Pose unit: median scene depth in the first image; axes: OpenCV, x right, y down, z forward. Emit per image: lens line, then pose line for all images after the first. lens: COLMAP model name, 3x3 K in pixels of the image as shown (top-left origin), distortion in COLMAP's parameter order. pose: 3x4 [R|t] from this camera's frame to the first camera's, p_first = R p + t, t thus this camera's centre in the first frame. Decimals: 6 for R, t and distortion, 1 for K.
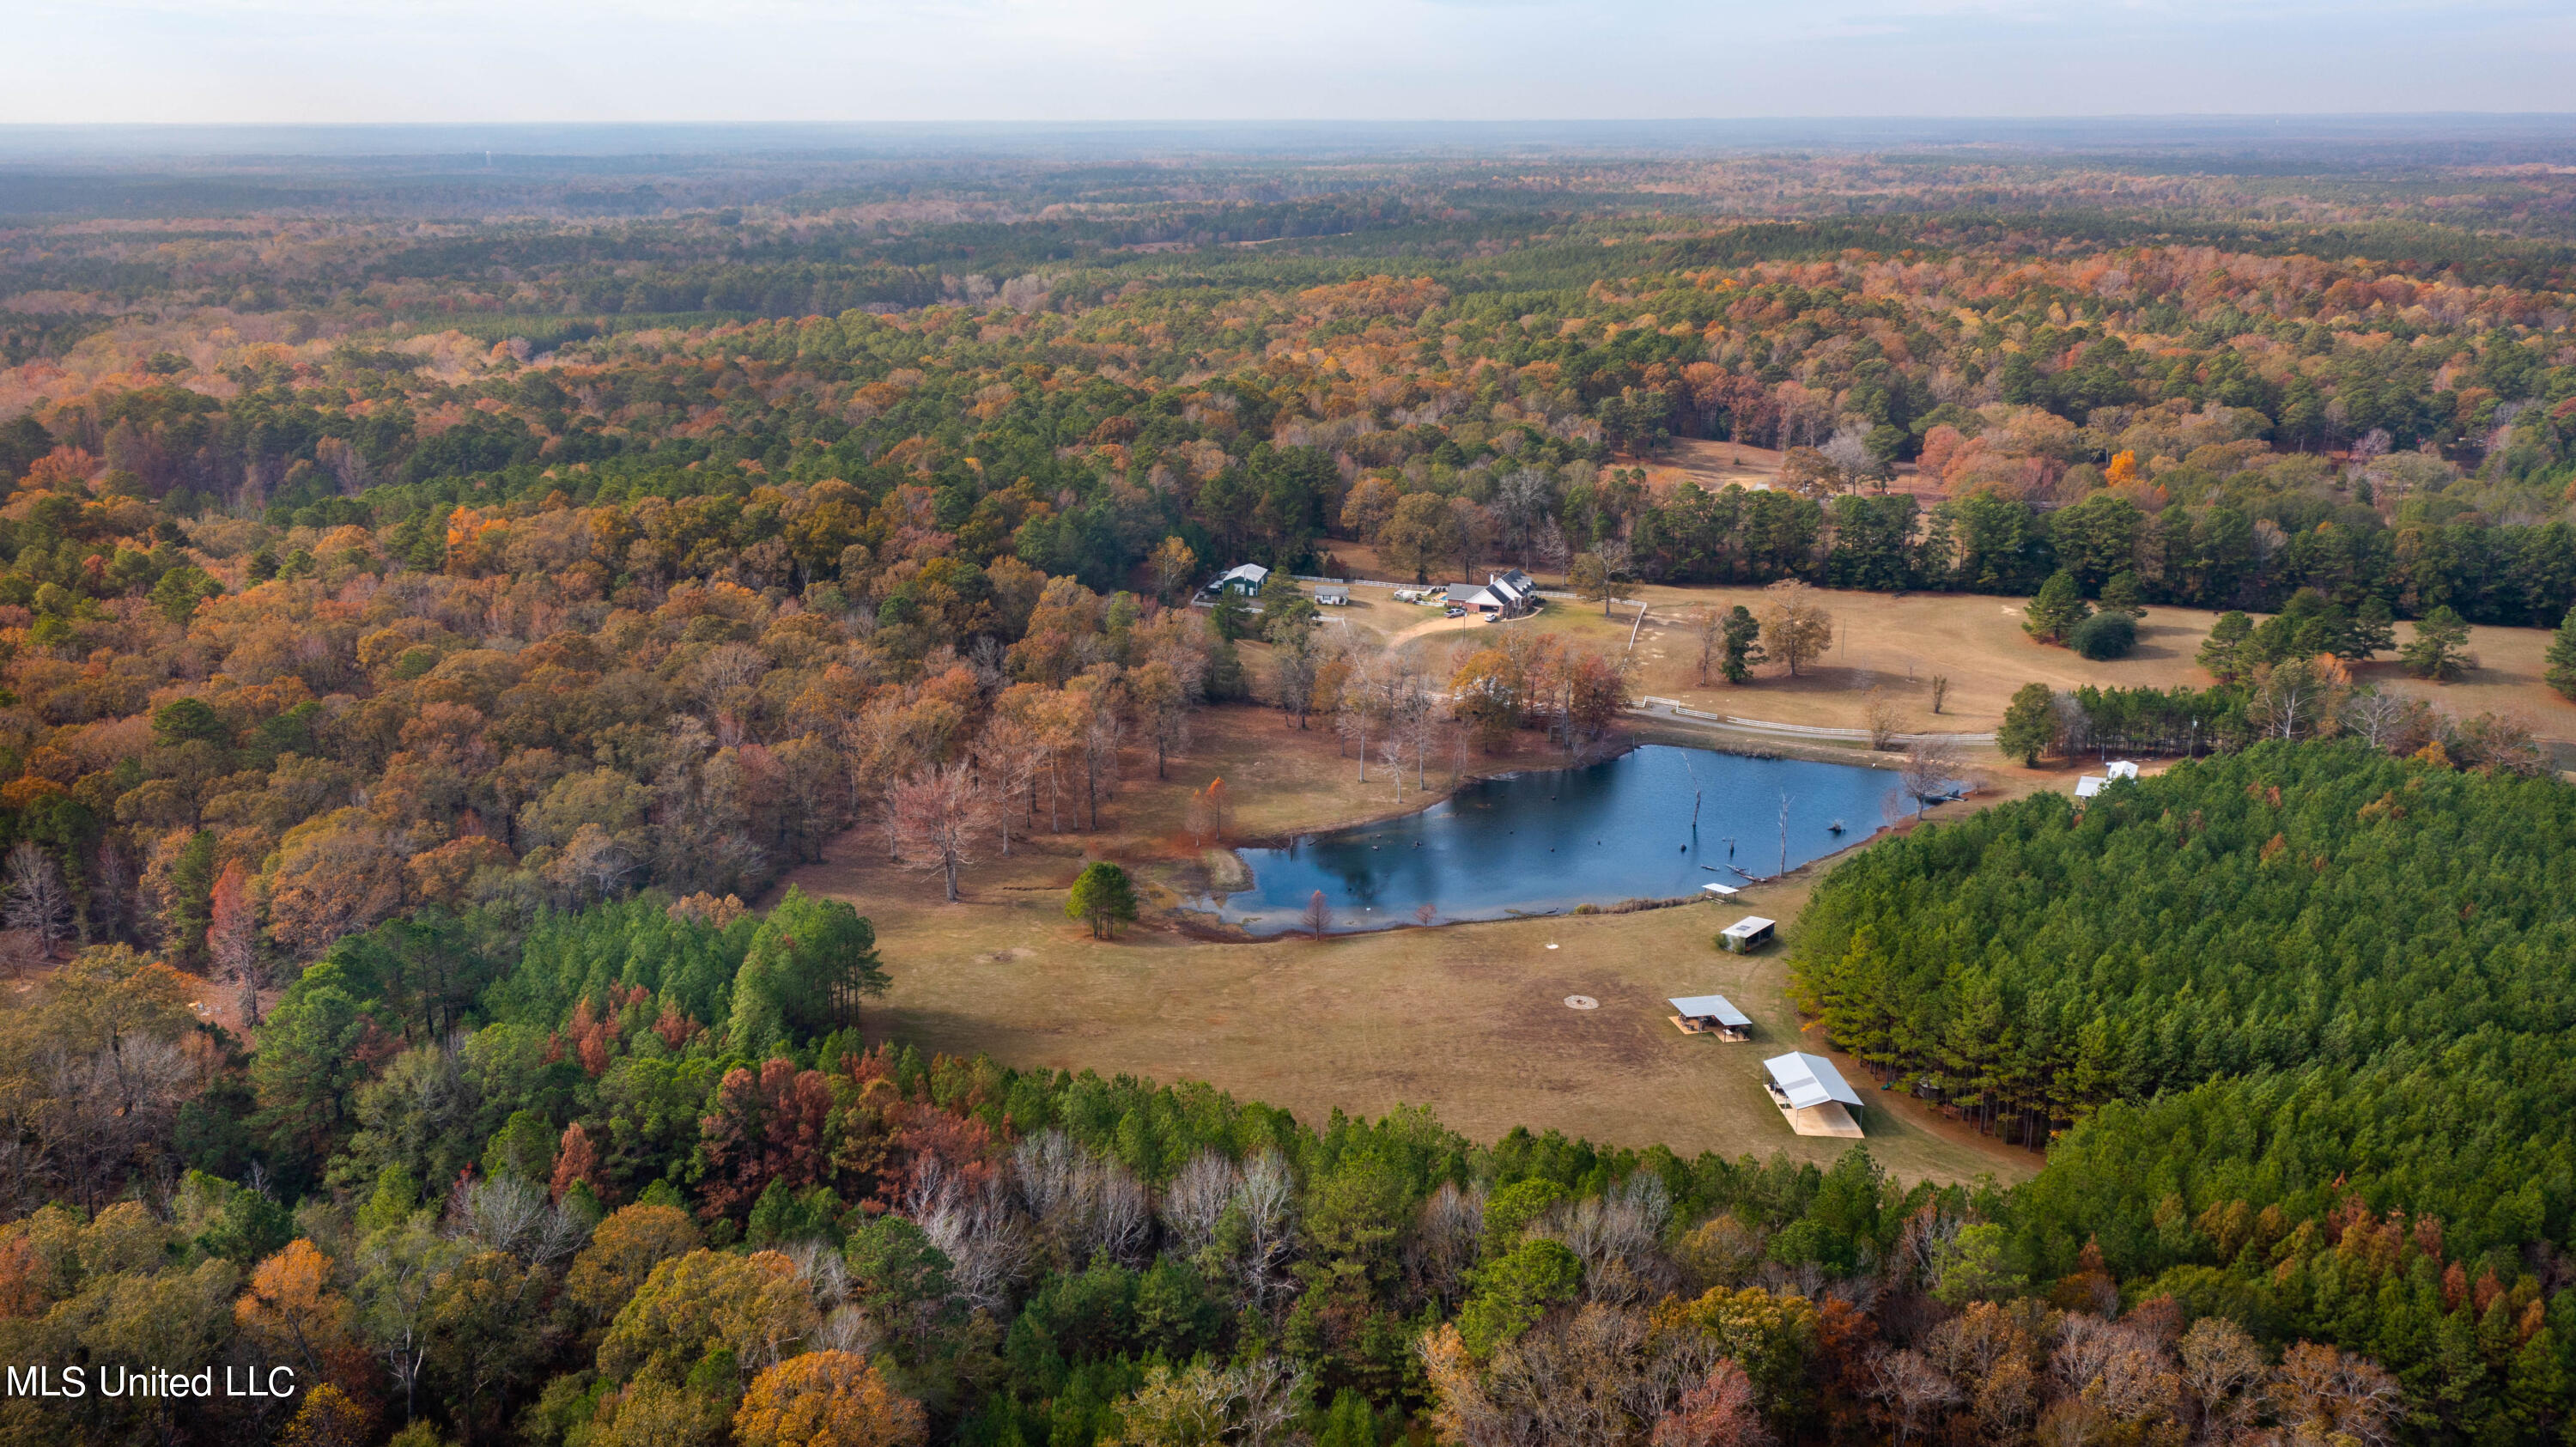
lens RADIAL K [[2091.9, 0, 1288.0], [0, 2091.9, 723.5], [0, 0, 1]] dist [0.003394, 0.015305]
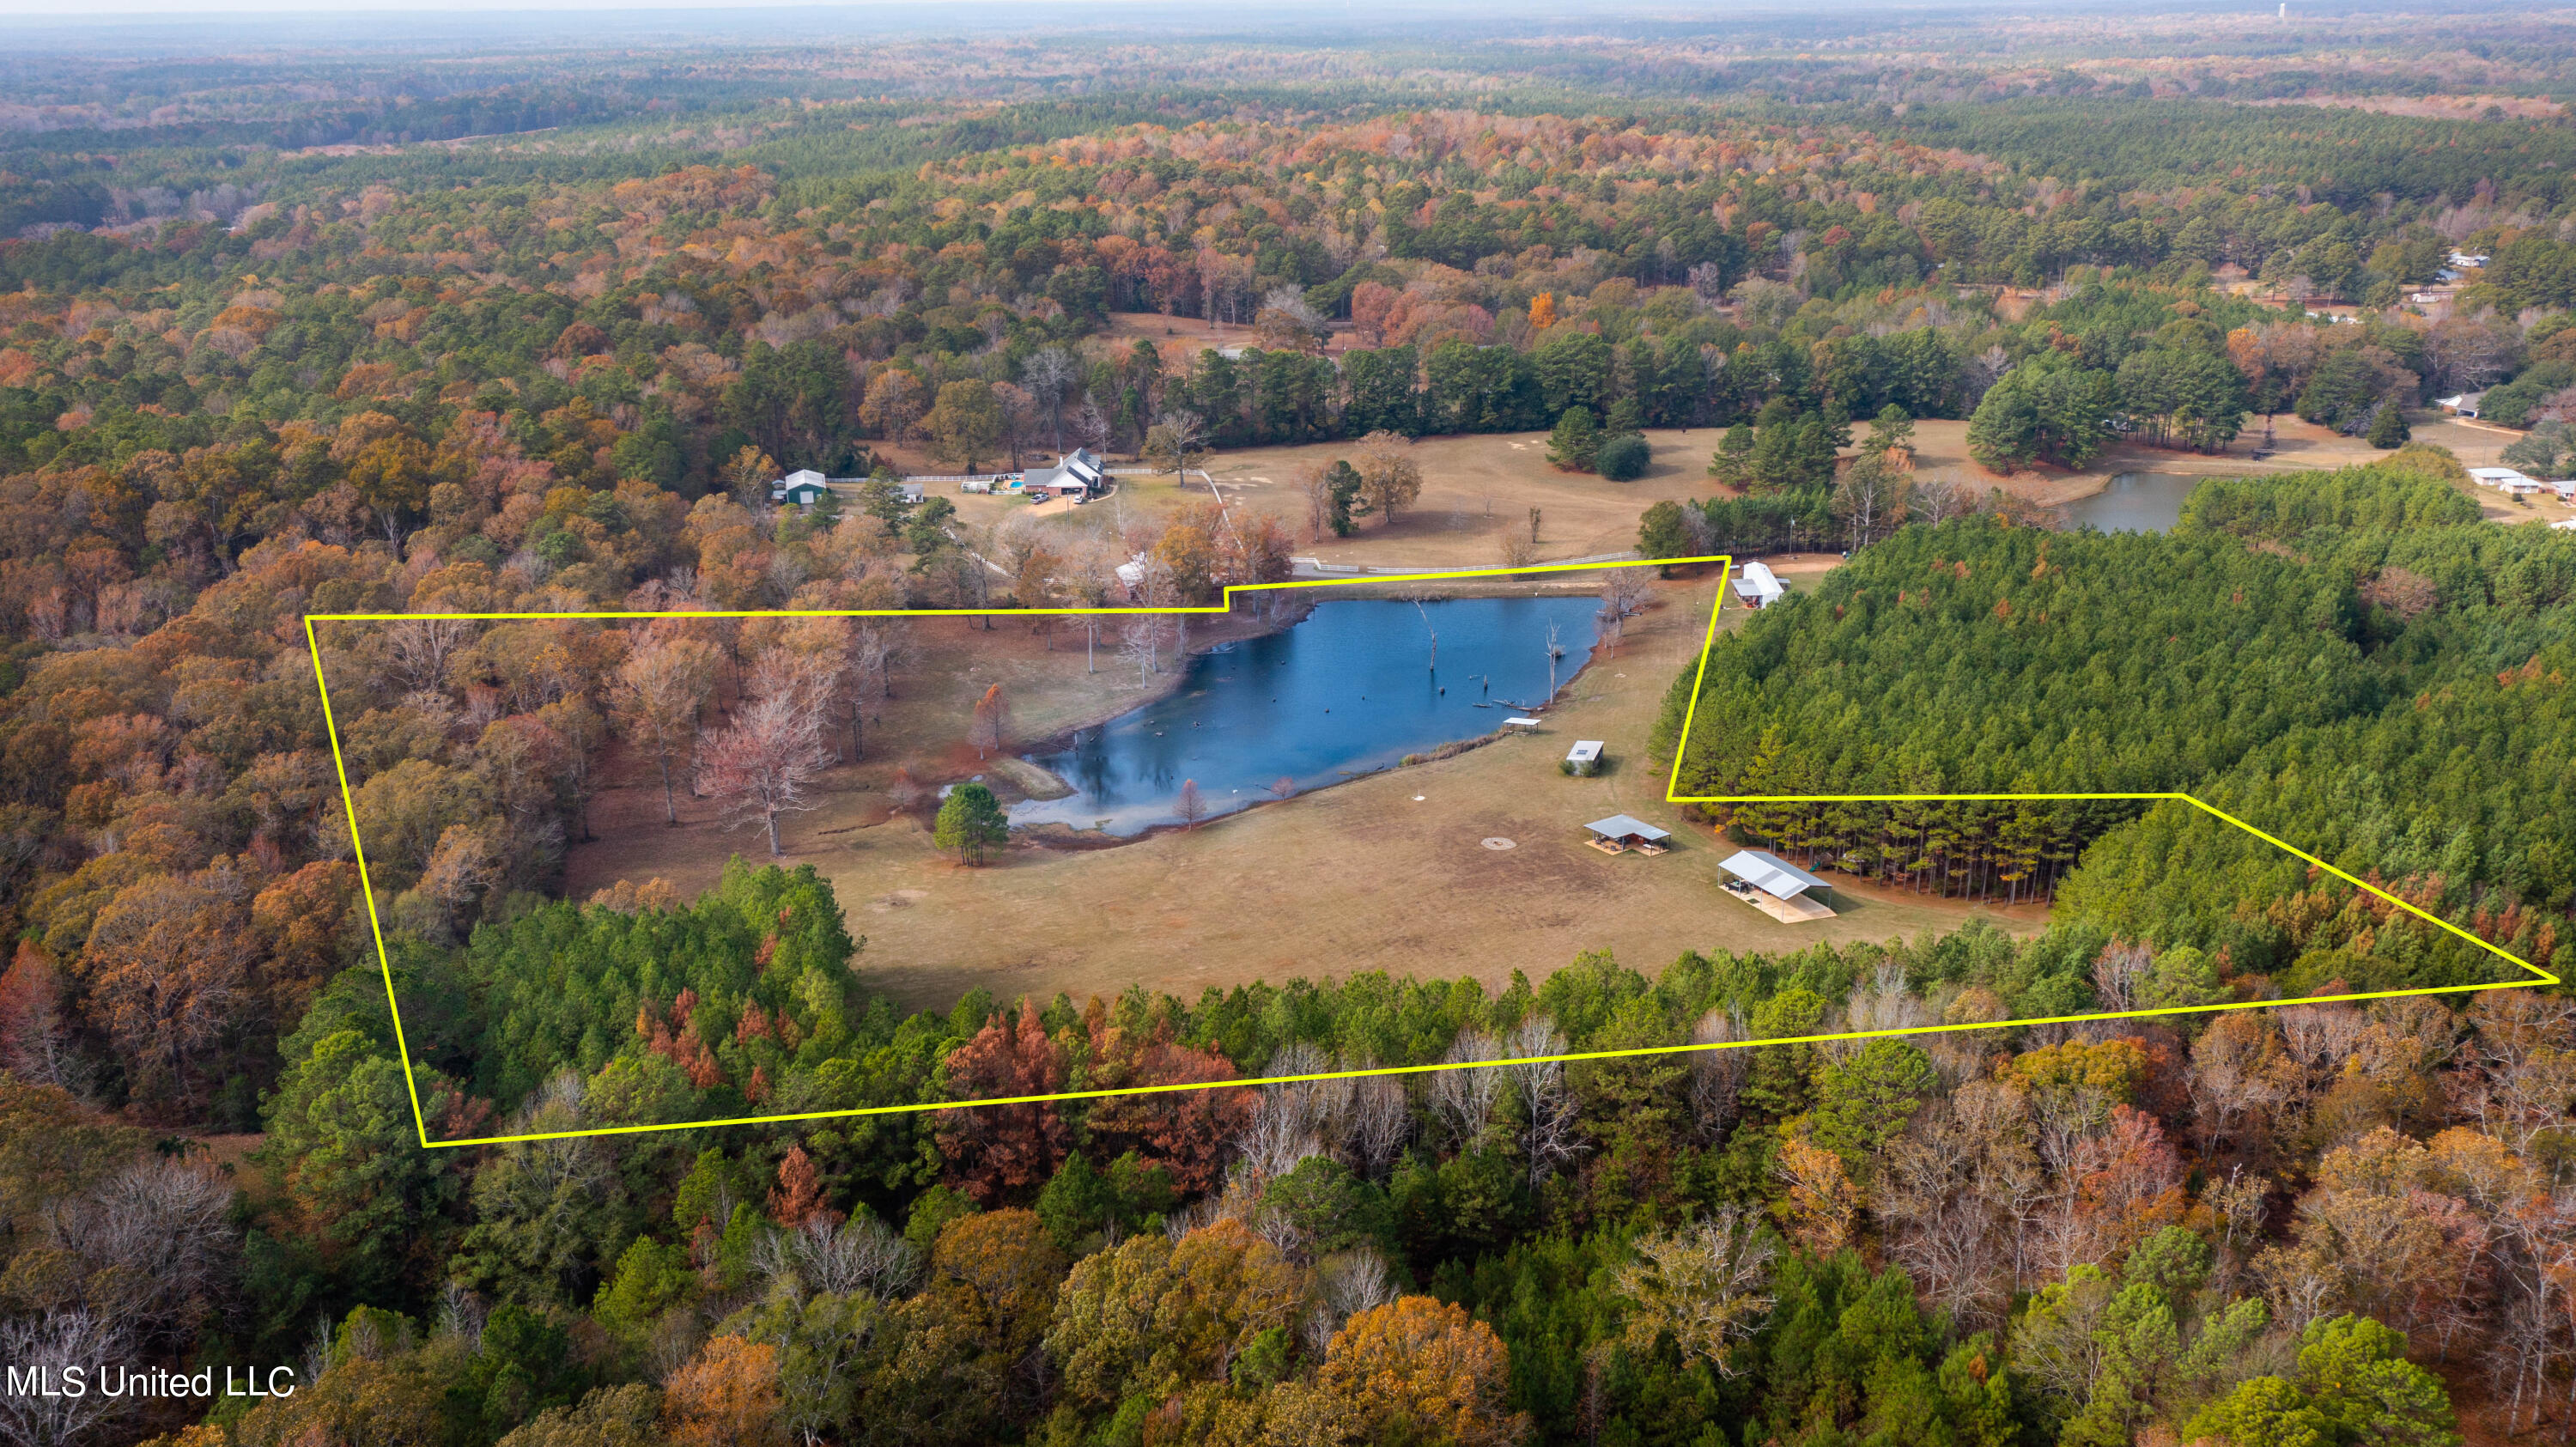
lens RADIAL K [[2060.7, 0, 1288.0], [0, 2060.7, 723.5], [0, 0, 1]] dist [0.006244, 0.015003]
pose [[0.915979, -0.141885, 0.375302, -0.194998], [0.121861, 0.989579, 0.076696, -0.008830], [-0.382274, -0.024517, 0.923724, 0.065812]]
